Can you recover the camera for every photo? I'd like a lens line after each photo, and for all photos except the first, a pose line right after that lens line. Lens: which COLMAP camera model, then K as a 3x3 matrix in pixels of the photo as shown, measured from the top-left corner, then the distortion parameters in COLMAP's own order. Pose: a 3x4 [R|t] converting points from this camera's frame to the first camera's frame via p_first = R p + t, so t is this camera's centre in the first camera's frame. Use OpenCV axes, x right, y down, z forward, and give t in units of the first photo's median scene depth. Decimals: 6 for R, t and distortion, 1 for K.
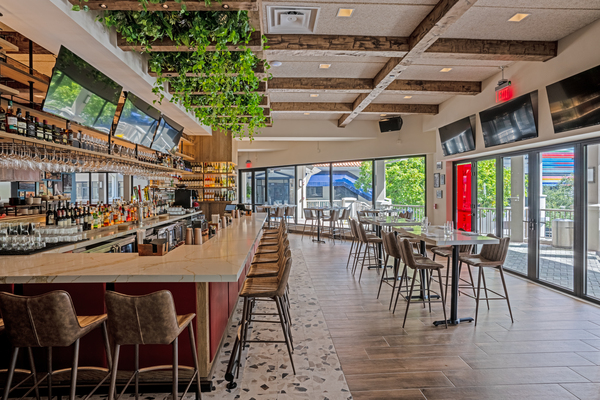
lens RADIAL K [[303.2, 0, 299.0], [0, 303.2, 190.3], [0, 0, 1]] dist [-0.003130, -0.000308]
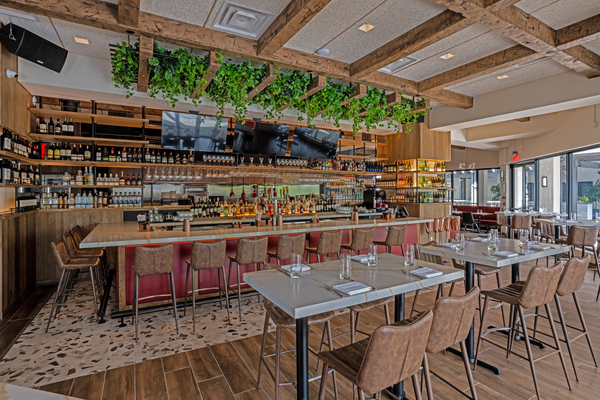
lens RADIAL K [[303.2, 0, 299.0], [0, 303.2, 190.3], [0, 0, 1]] dist [-0.003130, -0.000308]
pose [[0.450228, 0.006672, -0.892889, 0.999973], [-0.005059, 0.999975, 0.004921, -0.013477], [0.892899, 0.002301, 0.450251, 0.752705]]
